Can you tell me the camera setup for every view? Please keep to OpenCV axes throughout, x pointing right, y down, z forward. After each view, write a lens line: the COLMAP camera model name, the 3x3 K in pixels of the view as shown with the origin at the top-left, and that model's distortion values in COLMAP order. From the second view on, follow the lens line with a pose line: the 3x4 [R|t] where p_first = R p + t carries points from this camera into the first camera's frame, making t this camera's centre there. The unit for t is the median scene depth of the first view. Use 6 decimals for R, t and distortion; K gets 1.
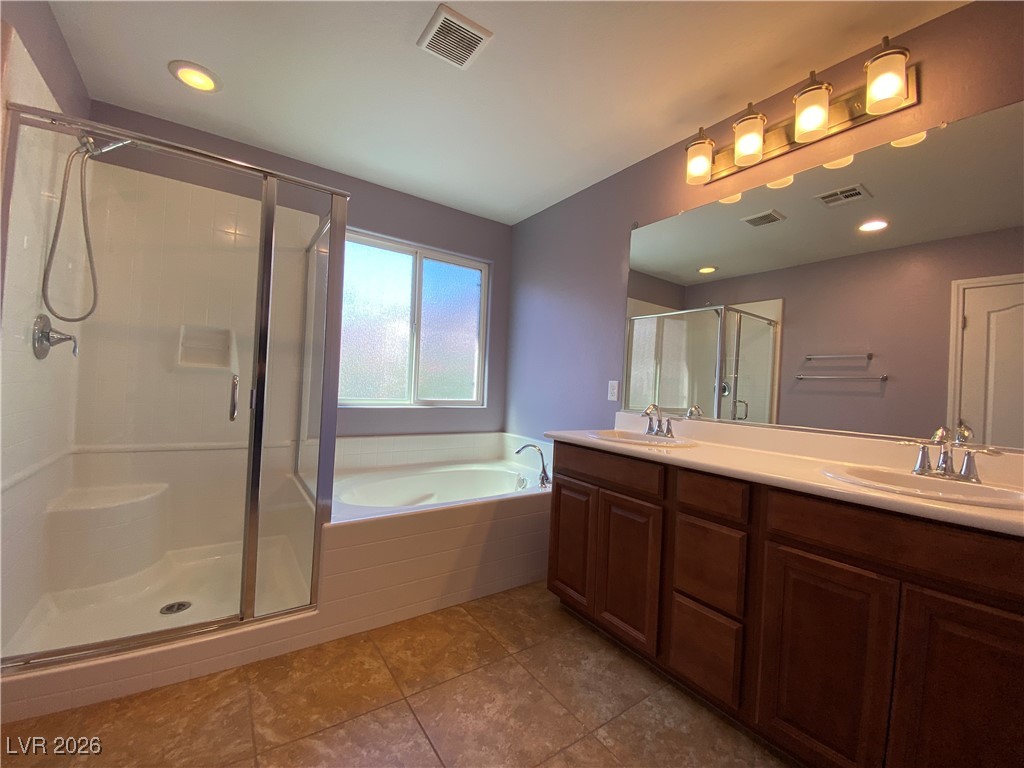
lens RADIAL K [[423.0, 0, 510.4], [0, 423.0, 380.8], [0, 0, 1]] dist [0.001052, -0.000167]
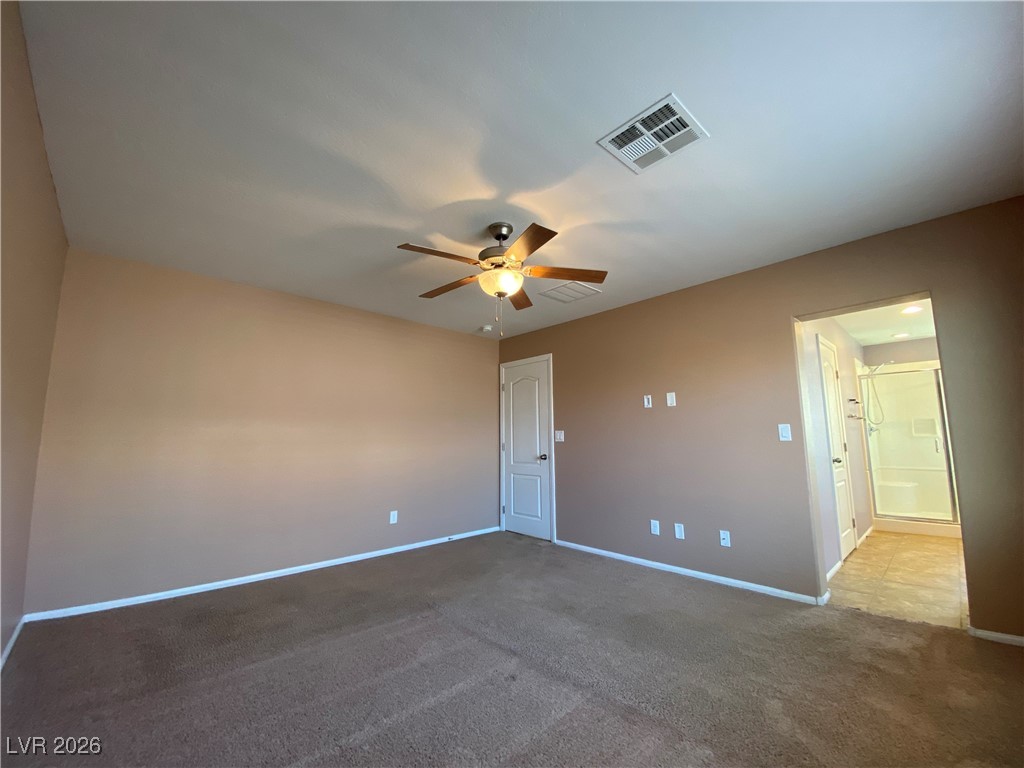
lens RADIAL K [[423.0, 0, 511.6], [0, 423.0, 386.0], [0, 0, 1]] dist [0.001052, -0.000167]
pose [[0.133462, -0.171659, -0.976074, 1.416889], [0.011938, 0.985092, -0.171613, 0.078281], [0.990982, 0.011252, 0.133521, -1.718701]]
